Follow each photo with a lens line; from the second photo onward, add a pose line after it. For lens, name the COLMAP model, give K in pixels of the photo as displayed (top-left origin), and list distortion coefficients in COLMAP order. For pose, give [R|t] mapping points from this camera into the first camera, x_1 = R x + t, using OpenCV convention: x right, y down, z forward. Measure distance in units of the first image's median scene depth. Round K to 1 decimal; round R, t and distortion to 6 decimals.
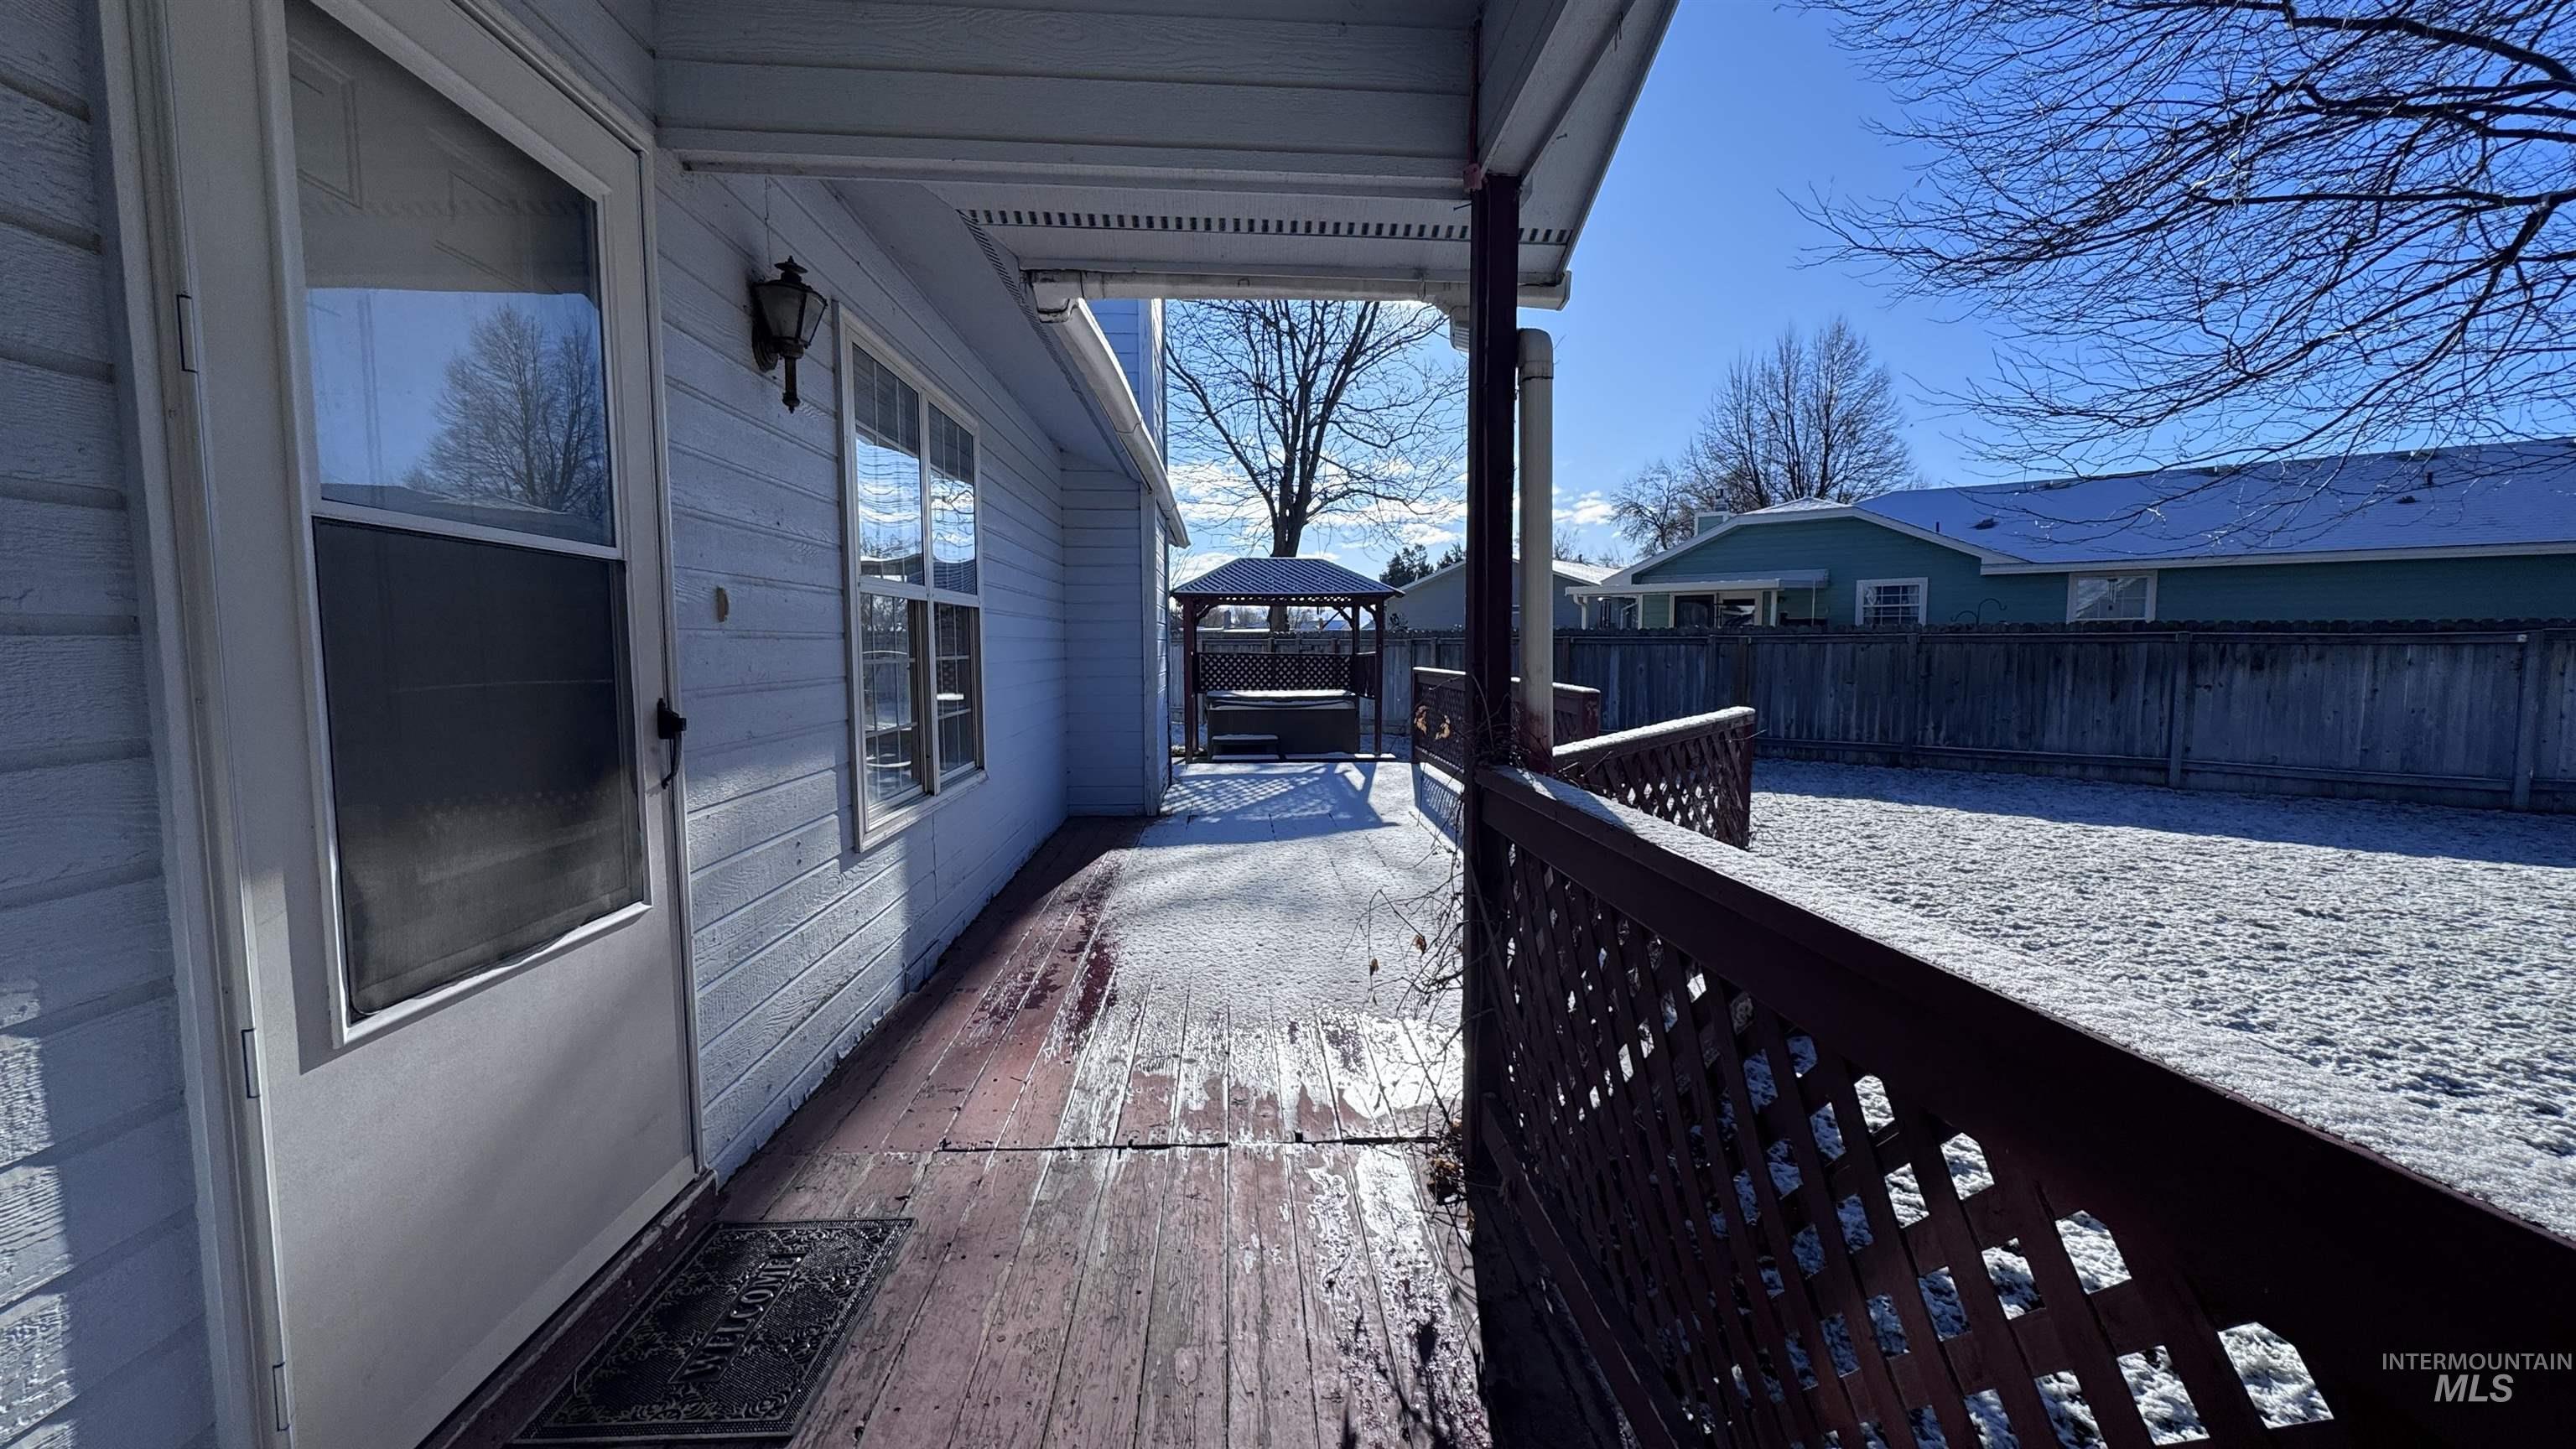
lens RADIAL K [[1018.4, 0, 1296.6], [0, 1018.4, 728.2], [0, 0, 1]] dist [0.000347, 0.000108]
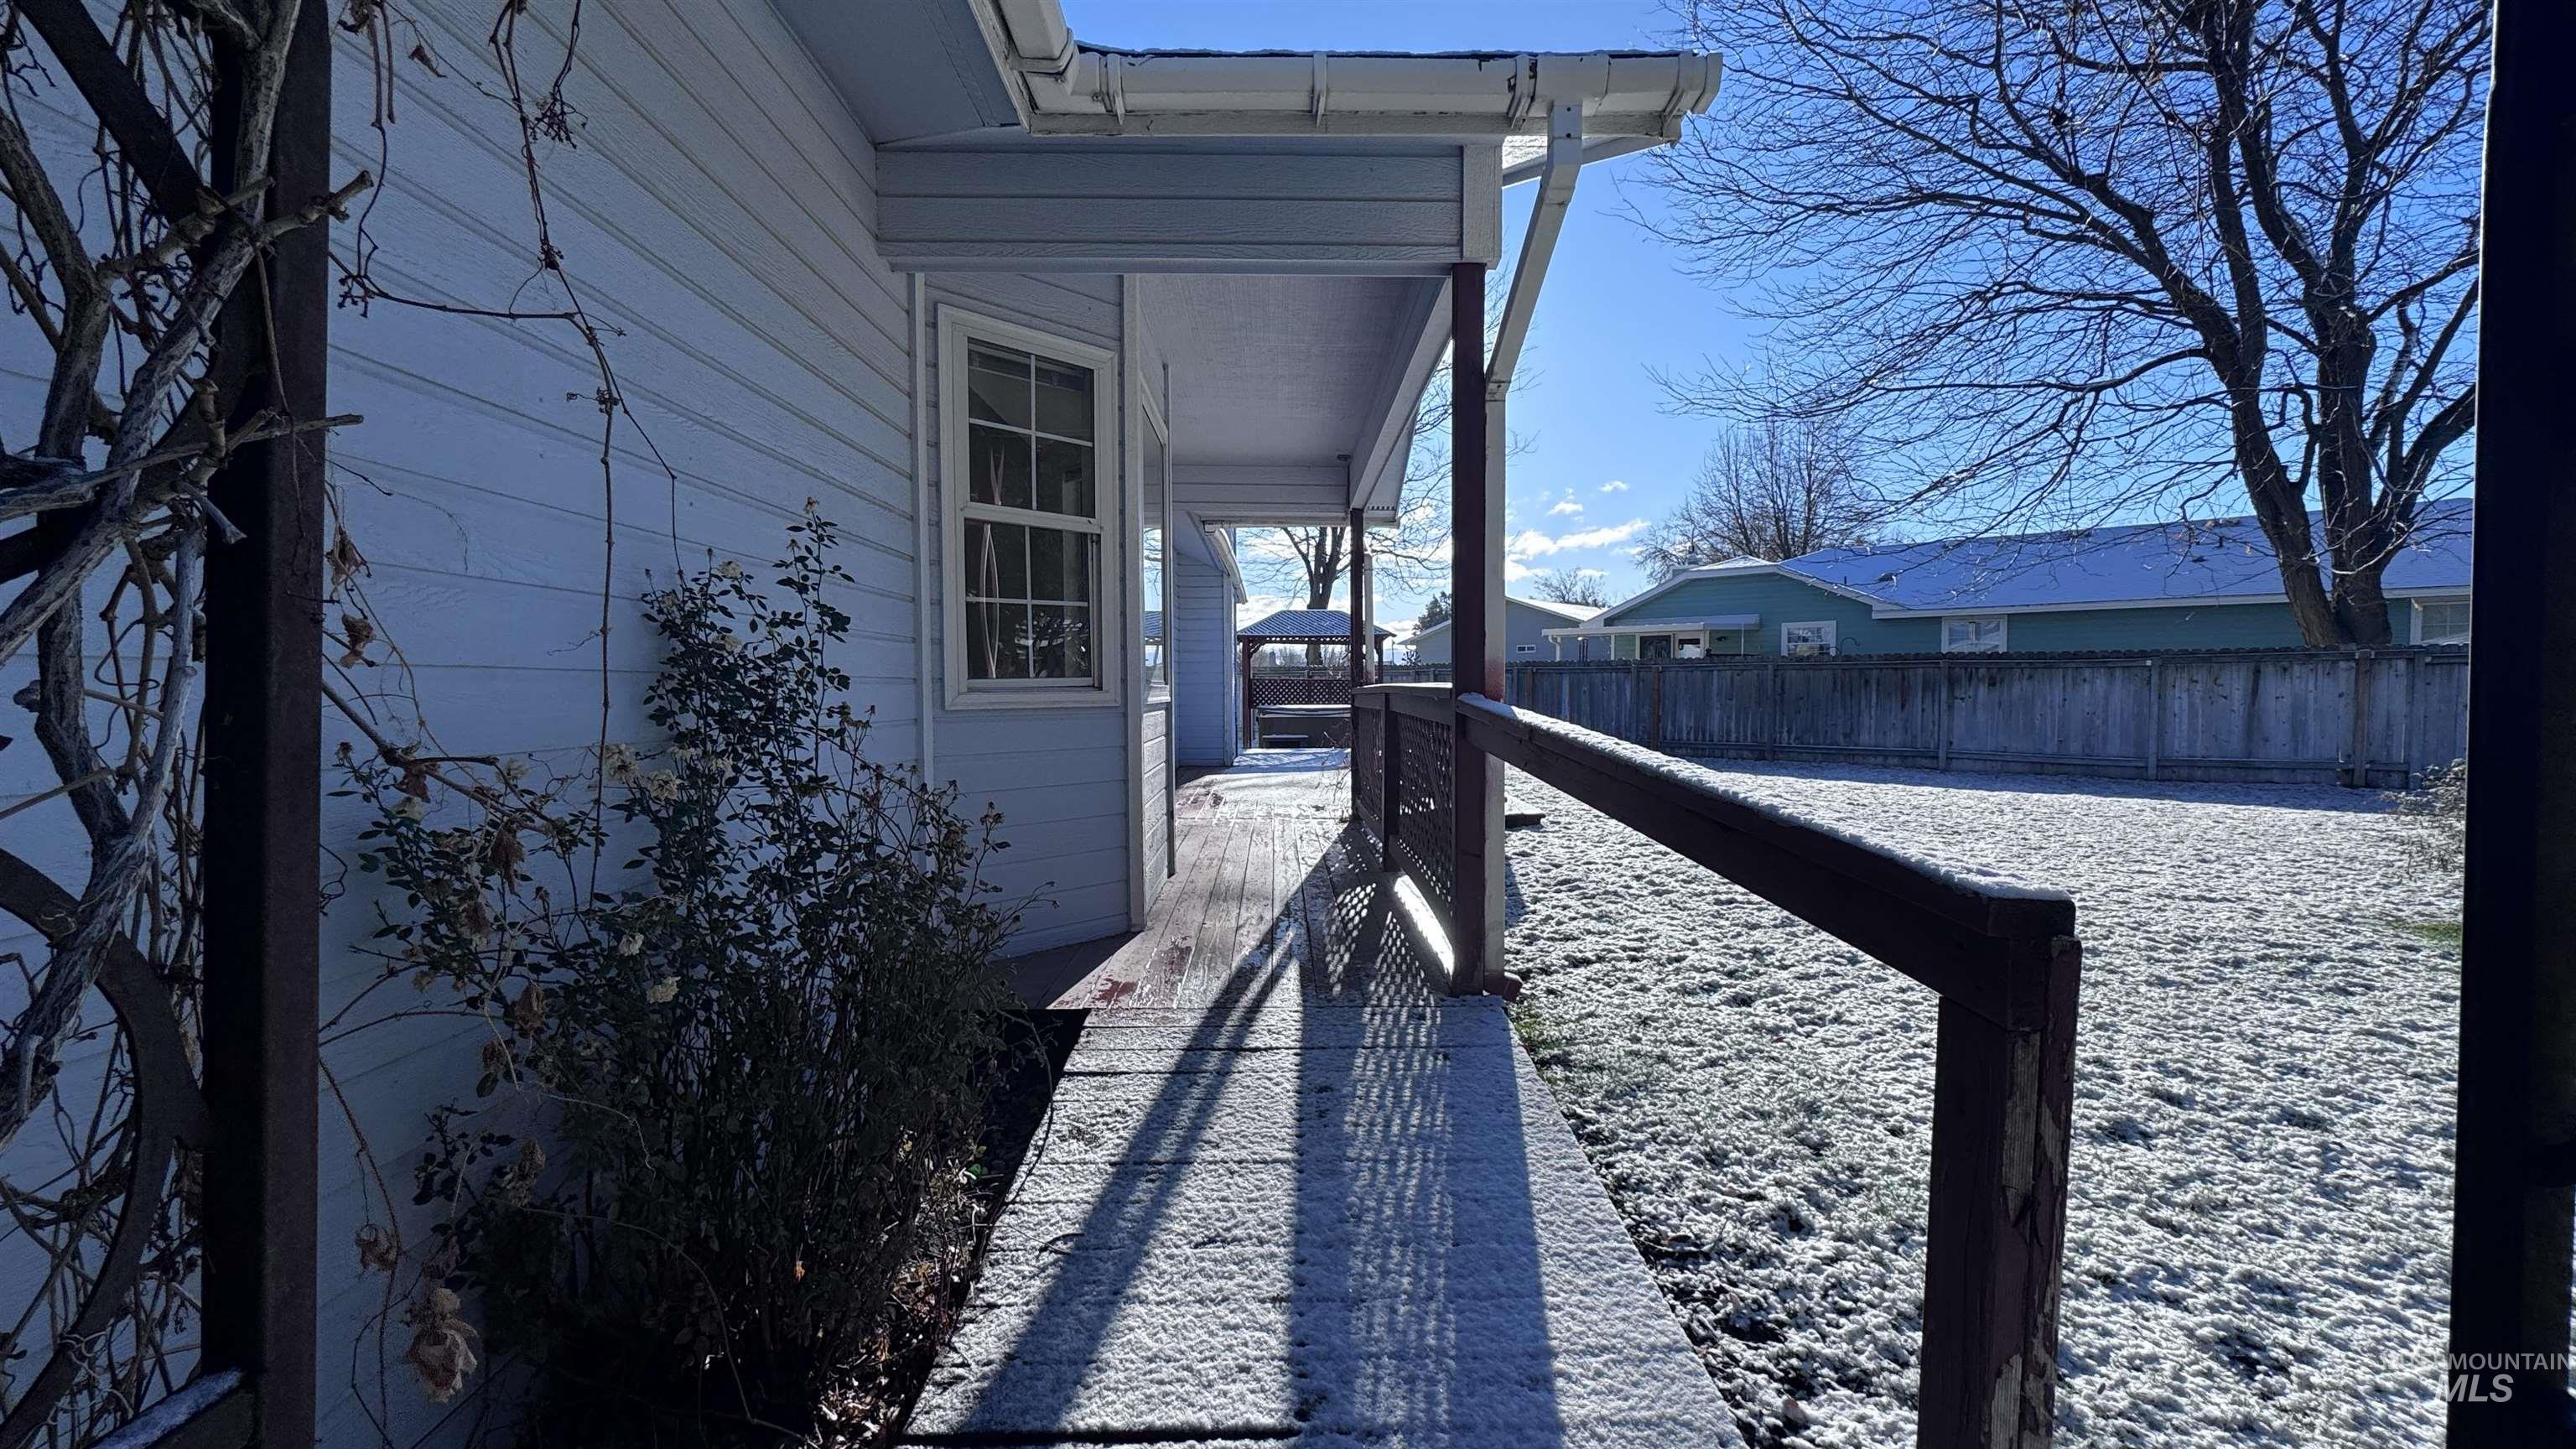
lens RADIAL K [[1018.4, 0, 1286.8], [0, 1018.4, 726.4], [0, 0, 1]] dist [0.000347, 0.000108]
pose [[0.998549, 0.002087, -0.053806, 0.025134], [-0.004329, 0.999126, -0.041581, 0.049781], [0.053672, 0.041753, 0.997685, -0.379628]]
